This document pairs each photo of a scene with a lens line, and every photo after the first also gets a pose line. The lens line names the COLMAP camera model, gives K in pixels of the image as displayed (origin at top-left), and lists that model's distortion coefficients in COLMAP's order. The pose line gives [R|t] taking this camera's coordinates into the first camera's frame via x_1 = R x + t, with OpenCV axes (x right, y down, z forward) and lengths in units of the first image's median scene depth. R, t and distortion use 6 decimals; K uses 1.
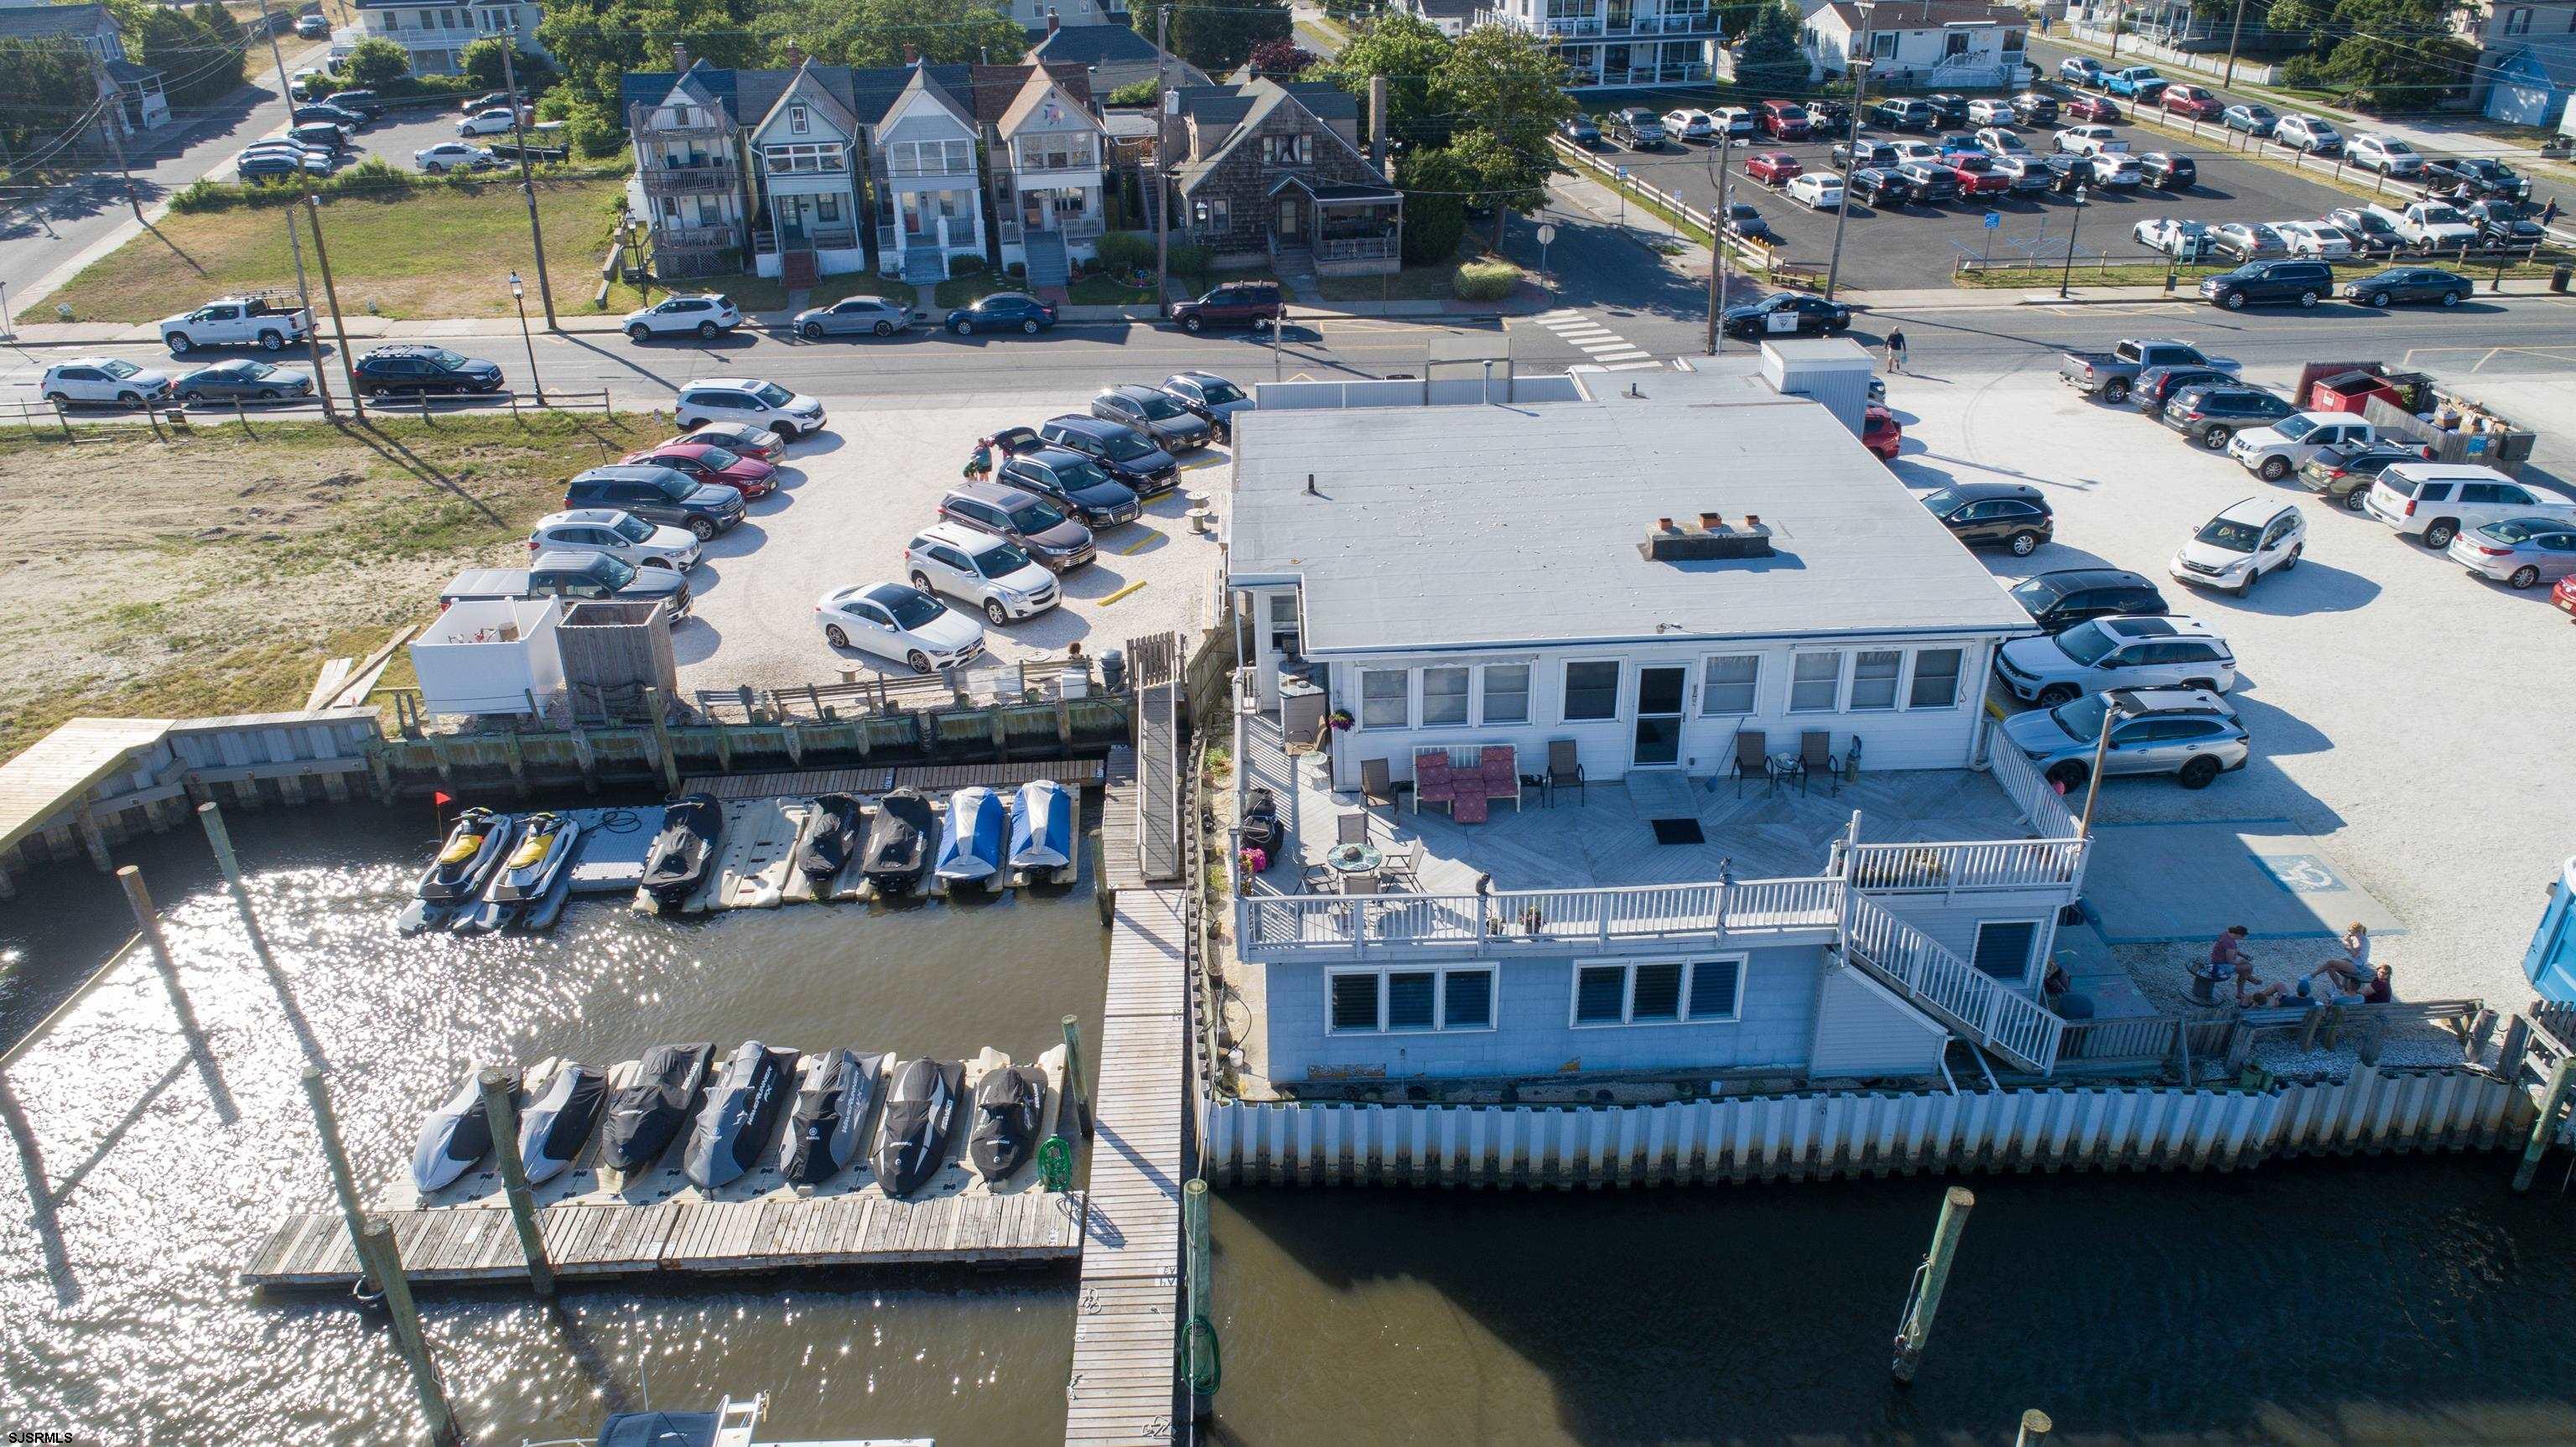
lens RADIAL K [[1717.9, 0, 1280.7], [0, 1717.9, 731.6], [0, 0, 1]] dist [-0.018249, 0.006171]
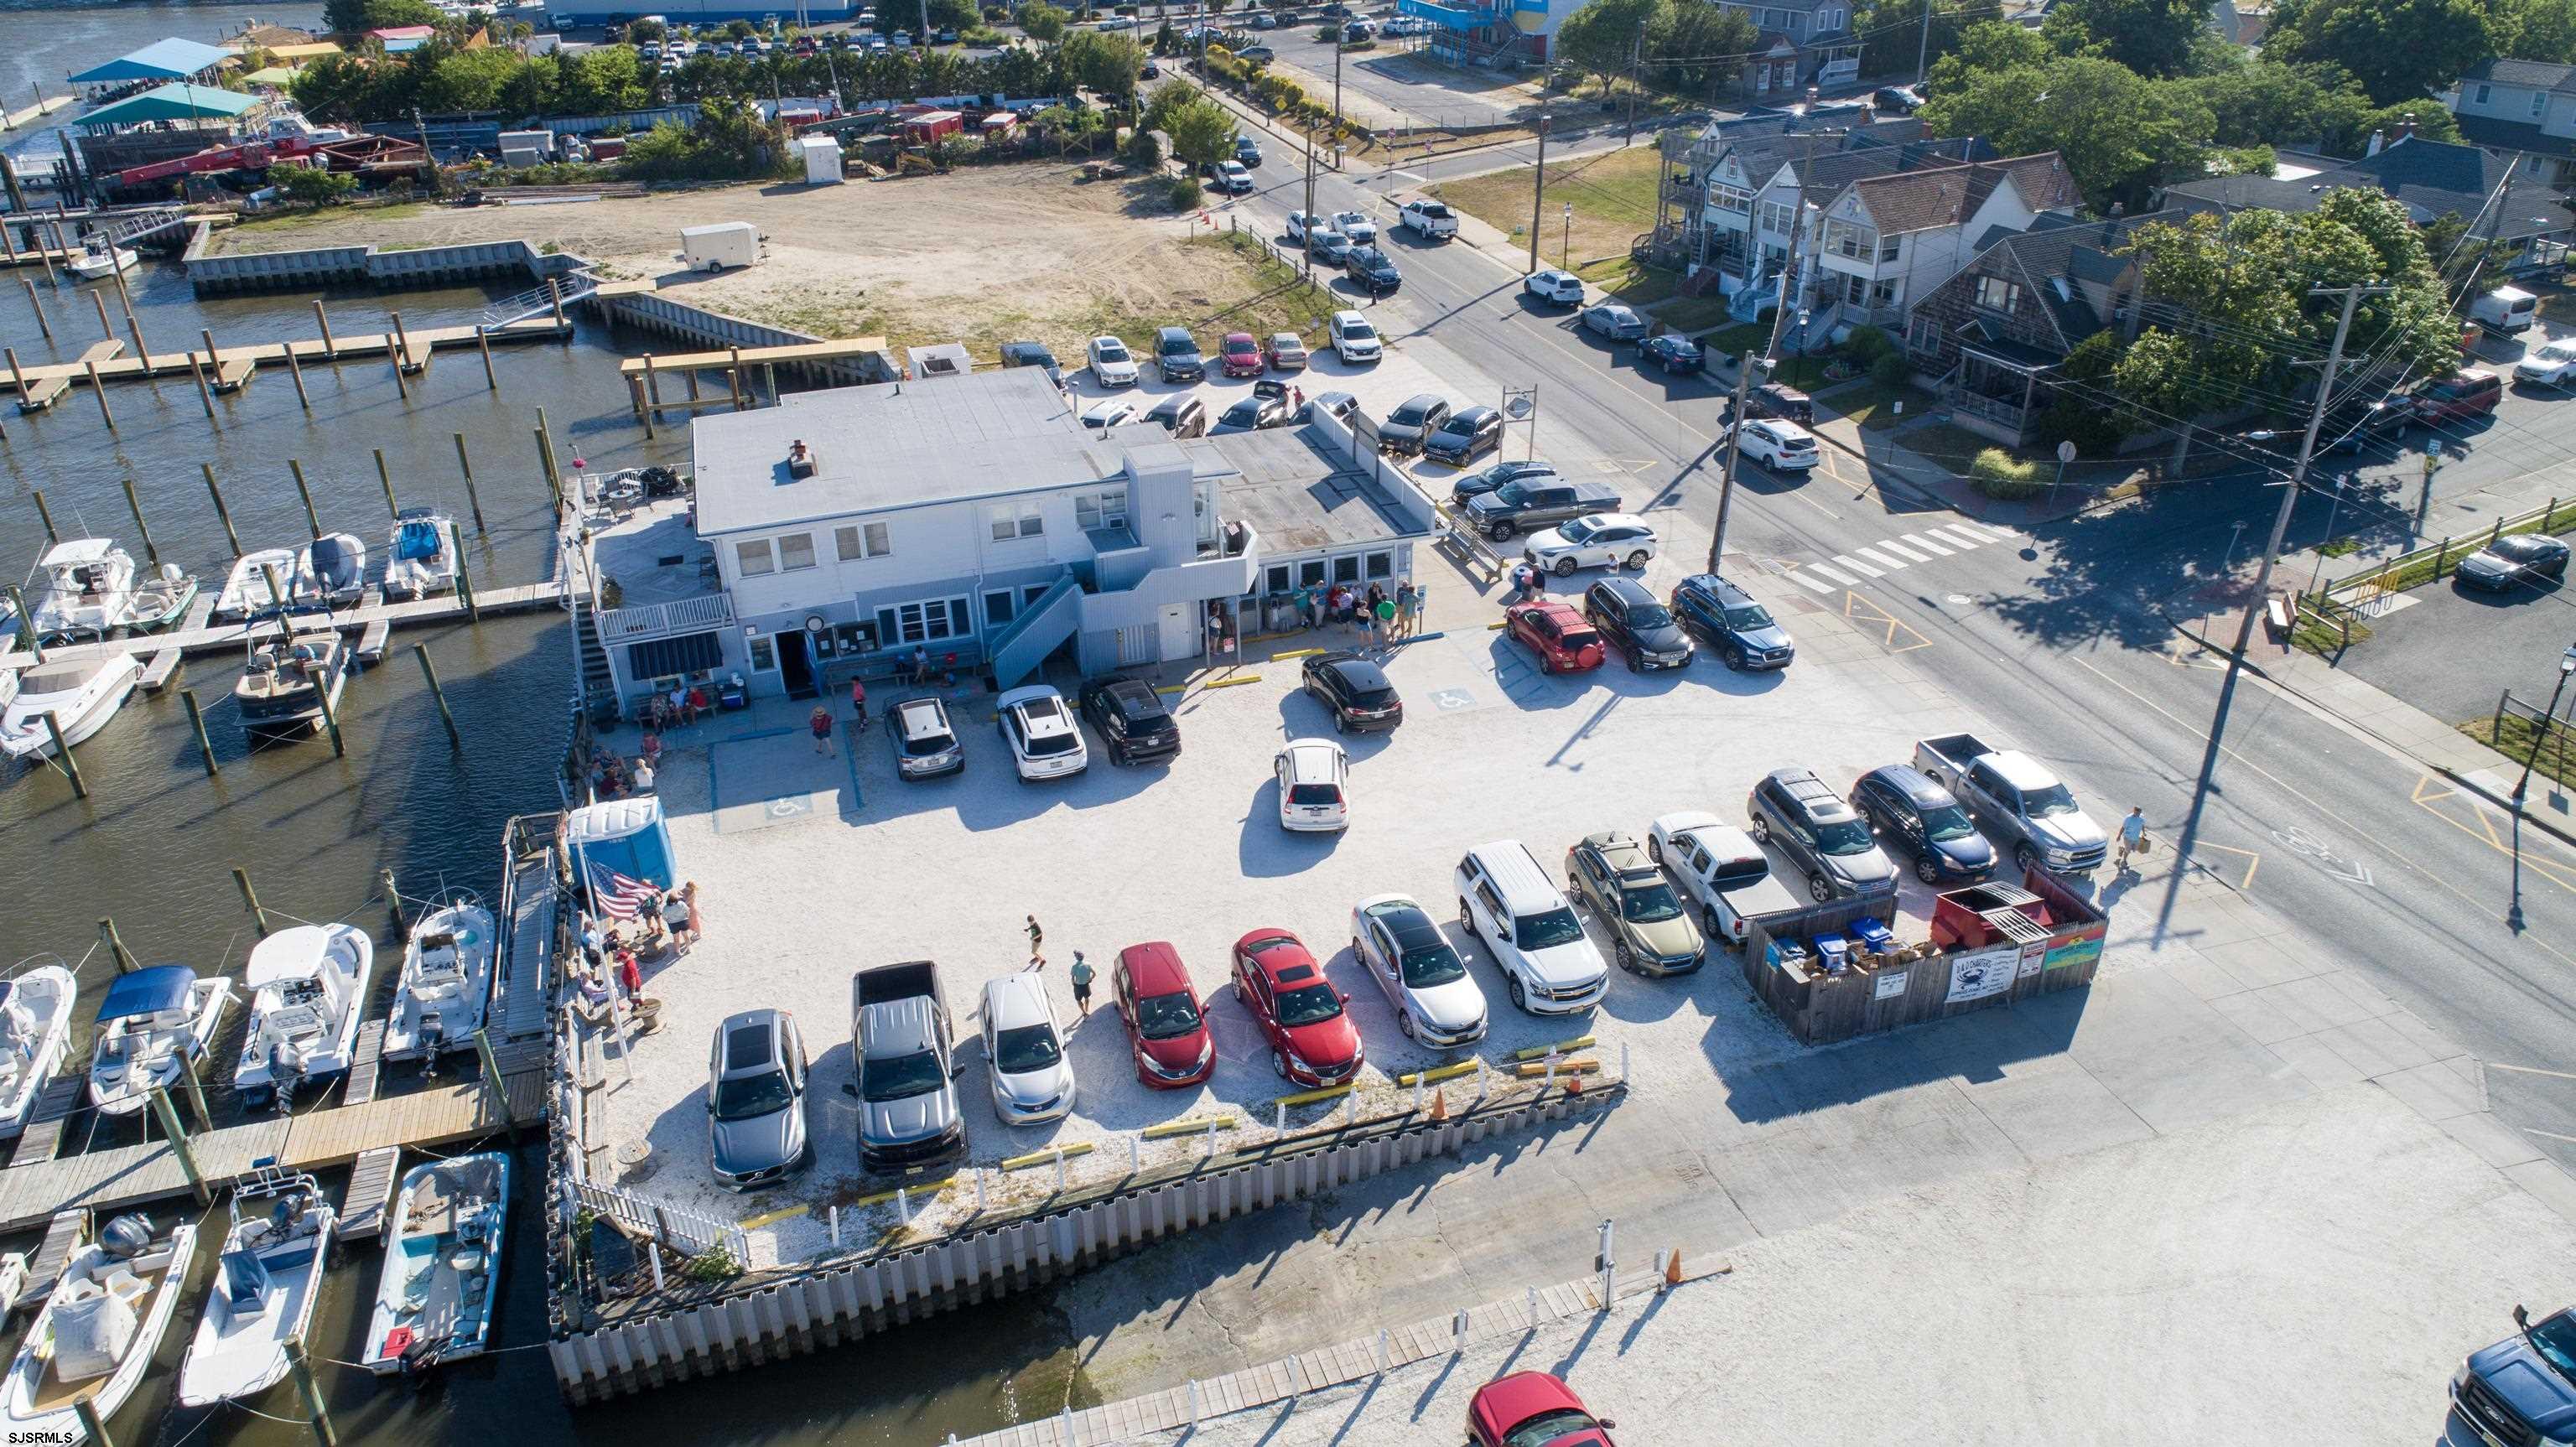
lens RADIAL K [[1717.9, 0, 1280.6], [0, 1717.9, 726.4], [0, 0, 1]] dist [-0.018249, 0.006171]
pose [[0.287192, 0.465801, -0.836989, 1.072325], [-0.430888, 0.843222, 0.321422, -0.354446], [0.855486, 0.268339, 0.442875, 0.379114]]
